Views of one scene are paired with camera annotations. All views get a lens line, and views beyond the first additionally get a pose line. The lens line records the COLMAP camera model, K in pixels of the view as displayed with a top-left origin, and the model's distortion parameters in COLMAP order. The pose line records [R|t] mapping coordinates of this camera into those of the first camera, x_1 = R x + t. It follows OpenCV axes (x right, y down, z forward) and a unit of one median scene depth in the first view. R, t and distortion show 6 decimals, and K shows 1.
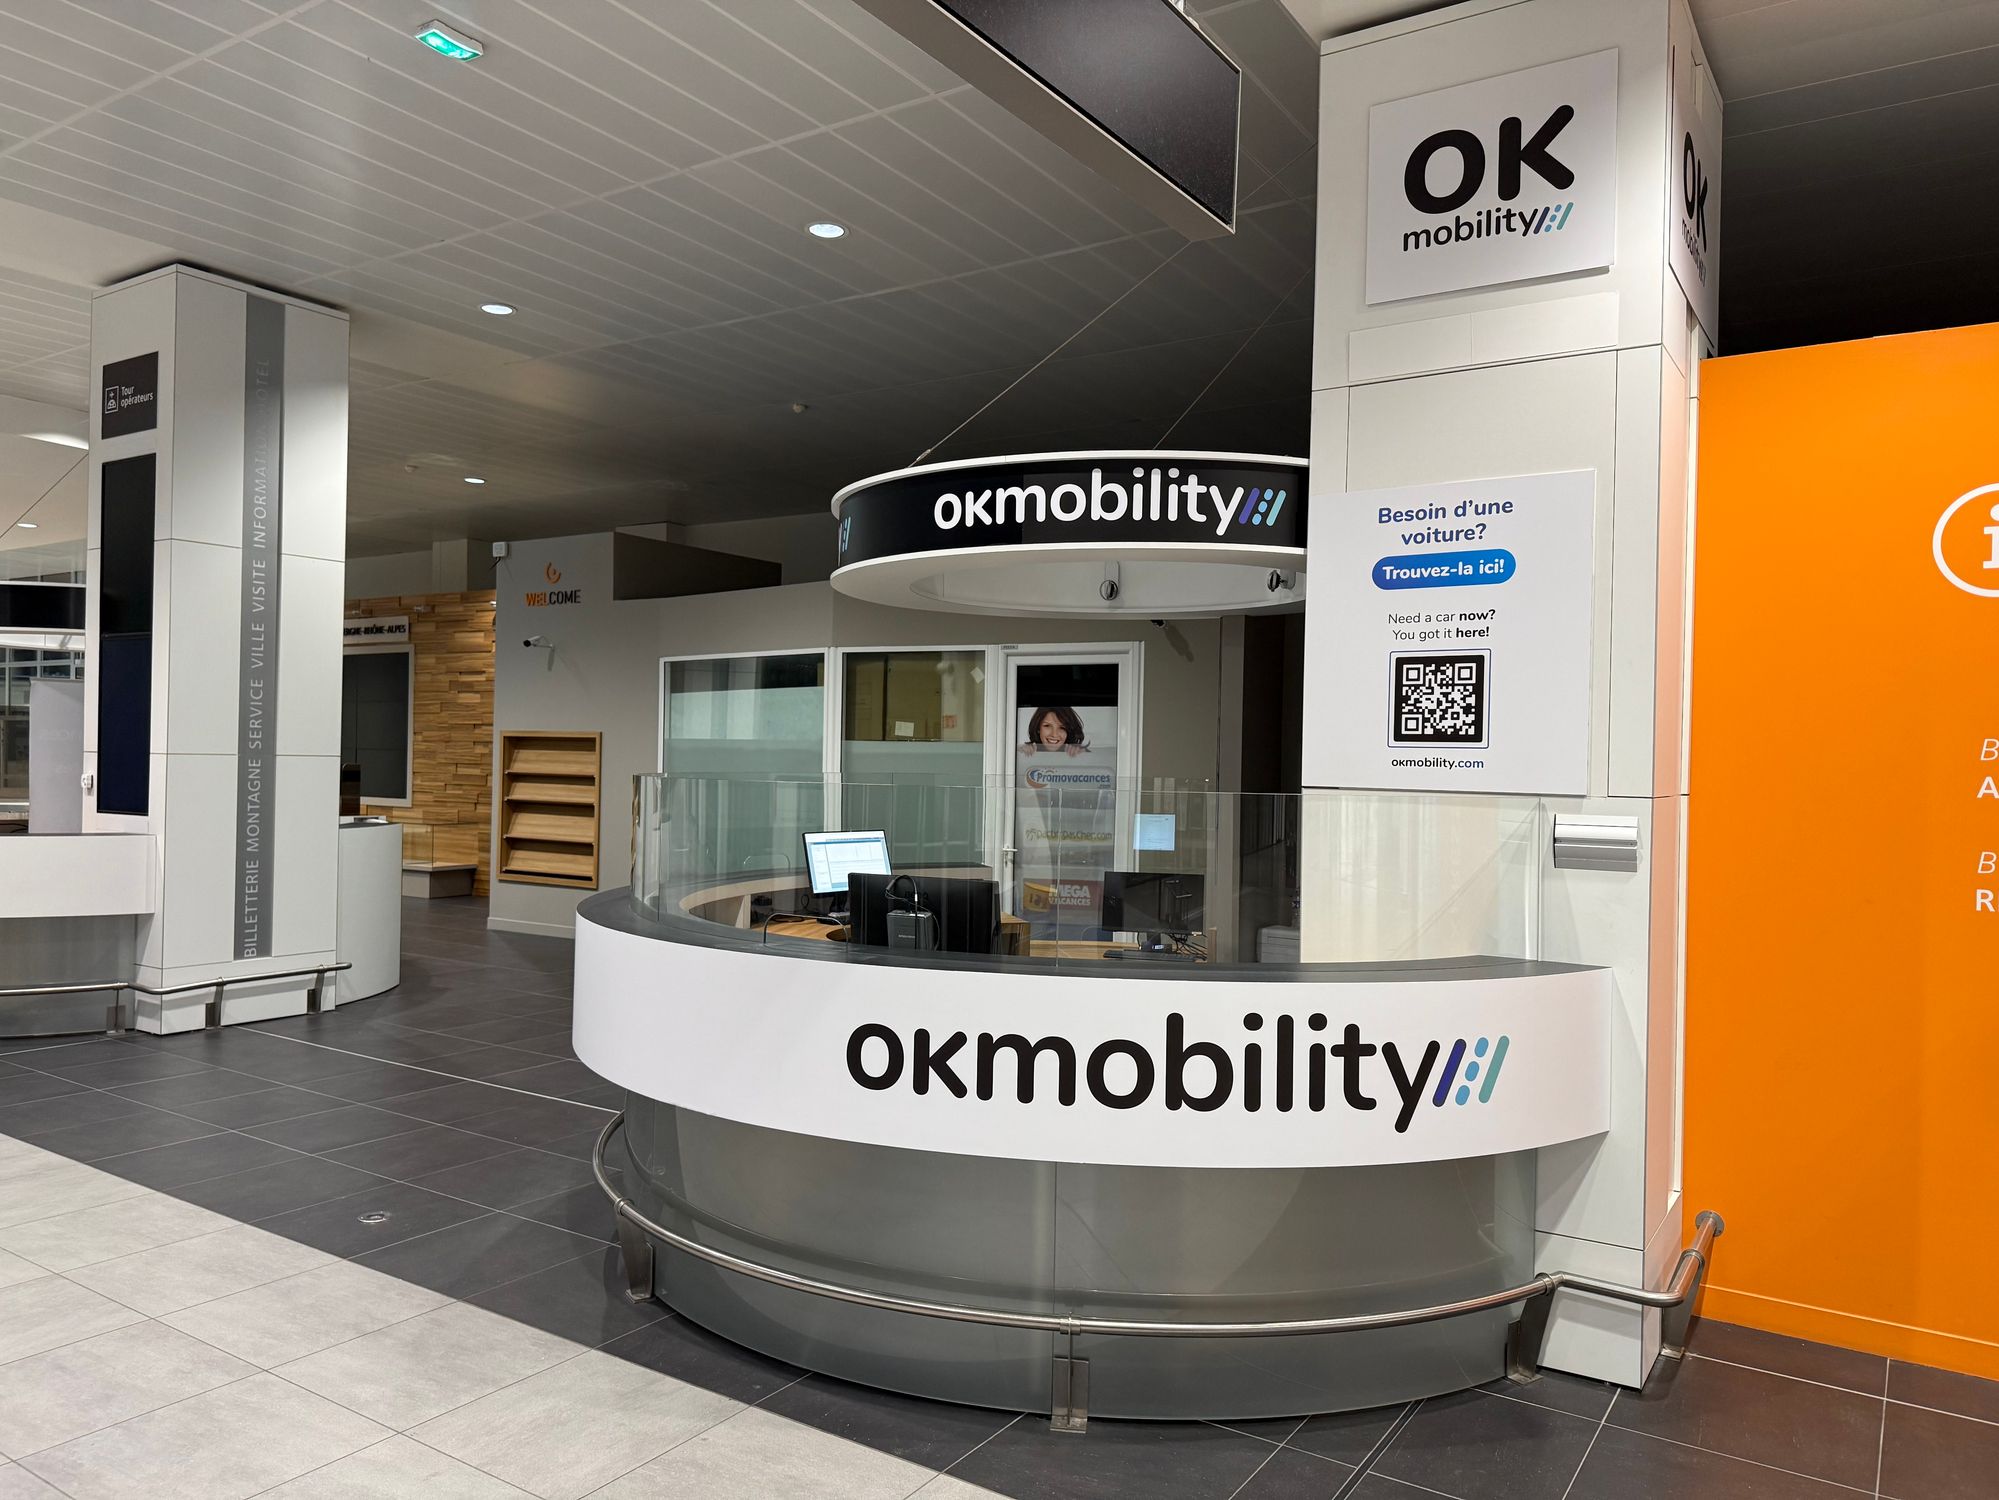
lens RADIAL K [[1444.6, 0, 999.5], [0, 1444.6, 750.0], [0, 0, 1]] dist [0.117587, -0.277998]
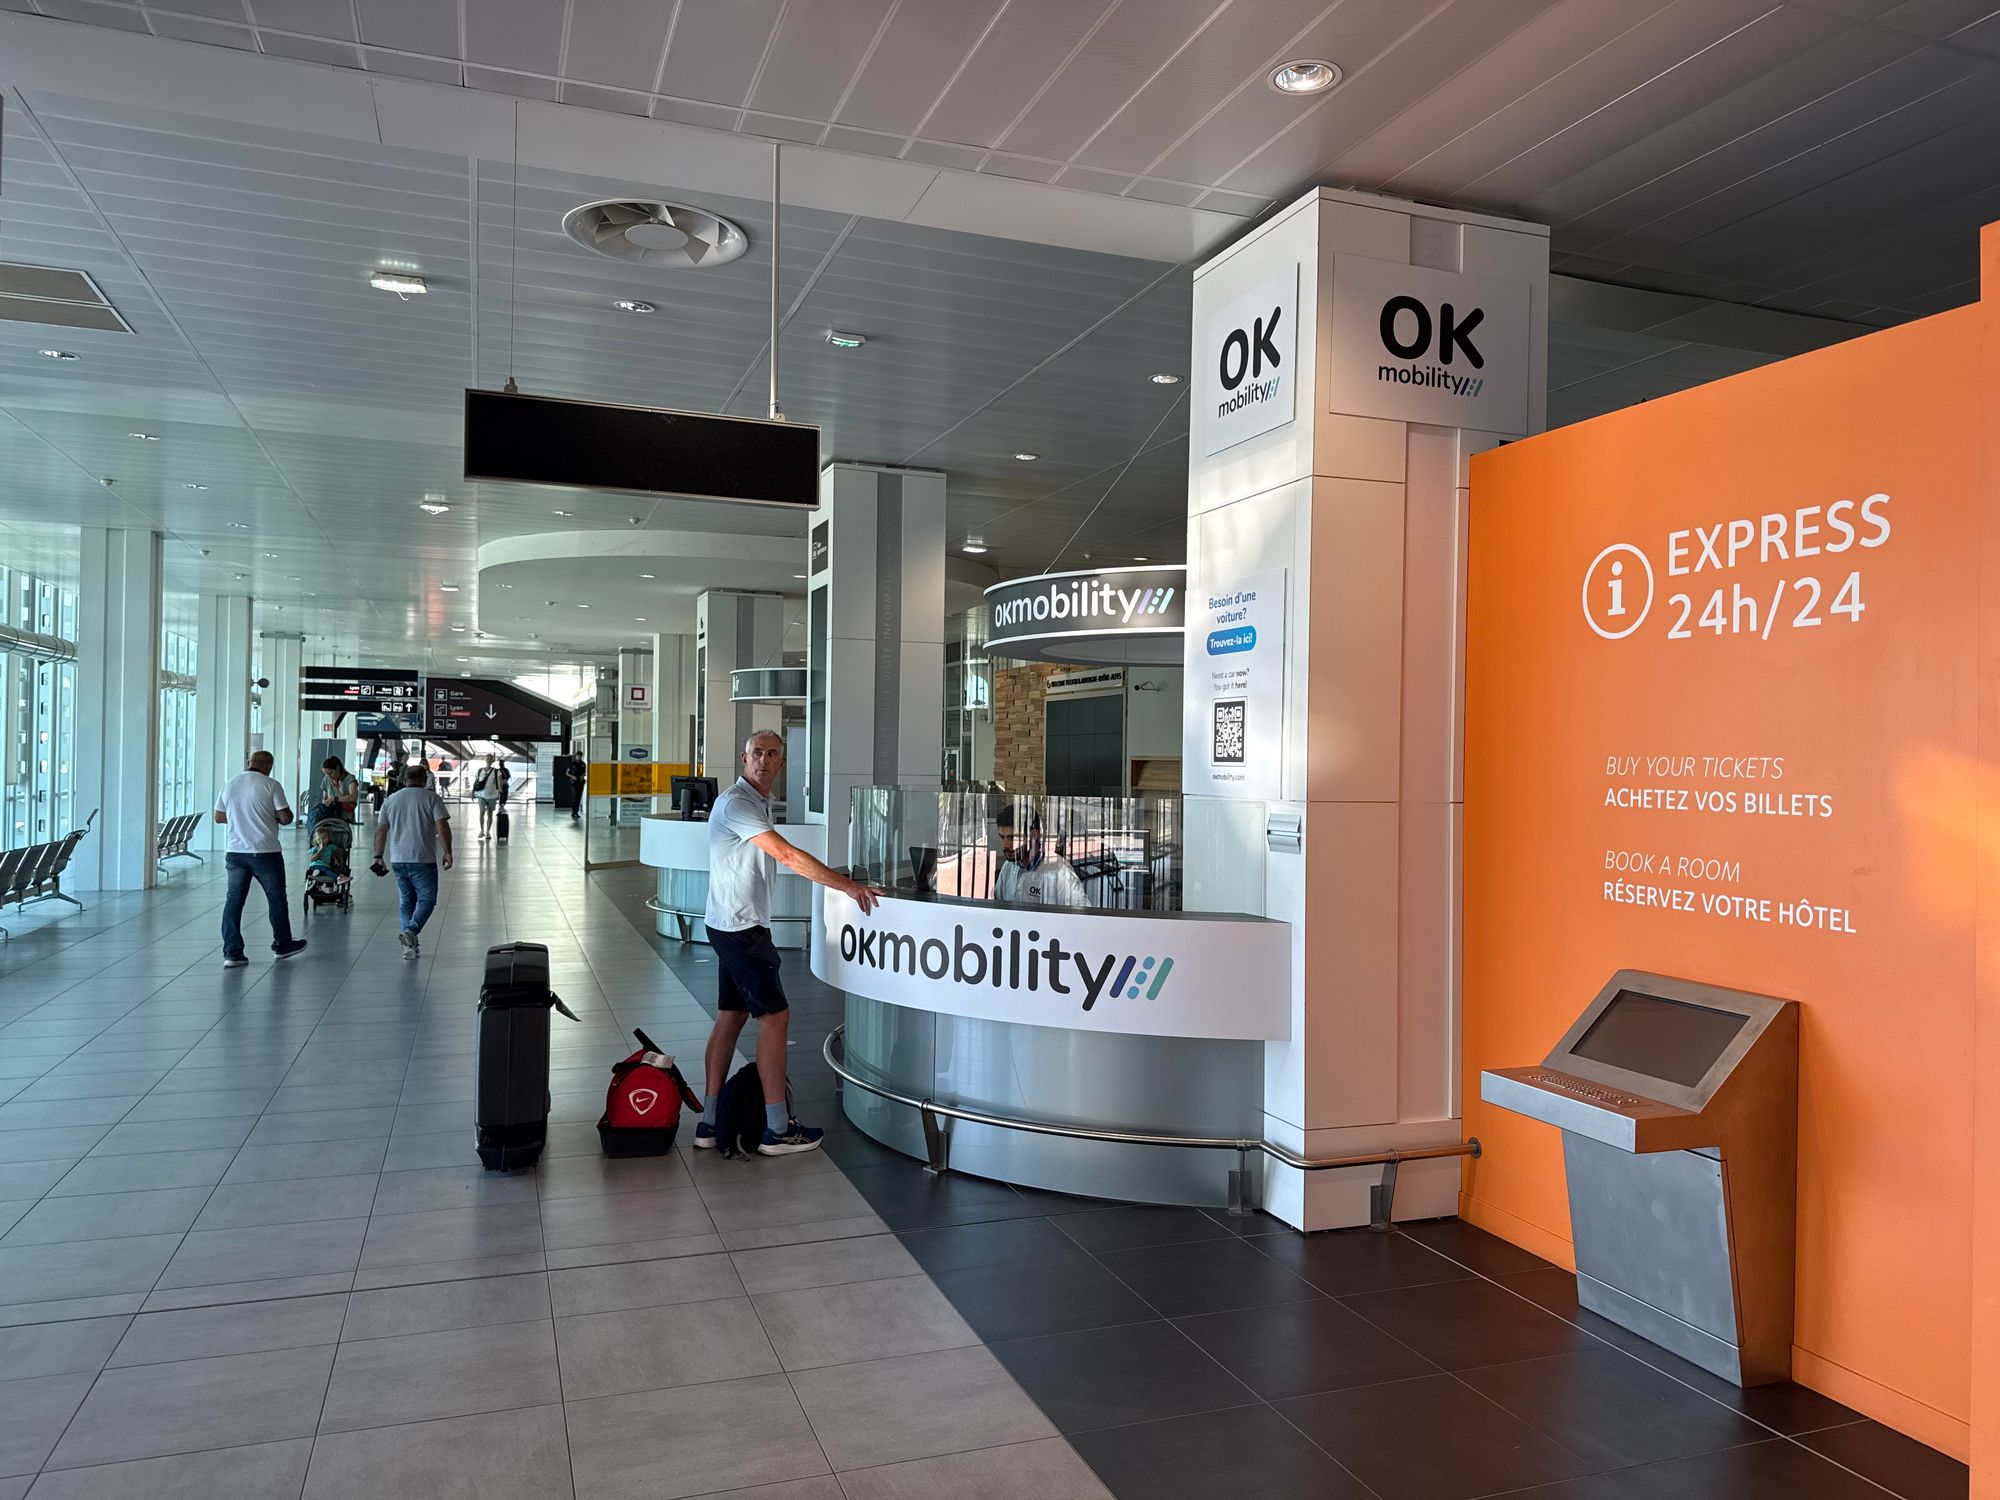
lens RADIAL K [[1445.4, 0, 1000.0], [0, 1445.4, 750.0], [0, 0, 1]] dist [0.117587, -0.277998]
pose [[0.804904, -0.011296, -0.593298, 1.111783], [0.002079, 0.999866, -0.016216, 0.005917], [0.593402, 0.011819, 0.804820, -0.311648]]
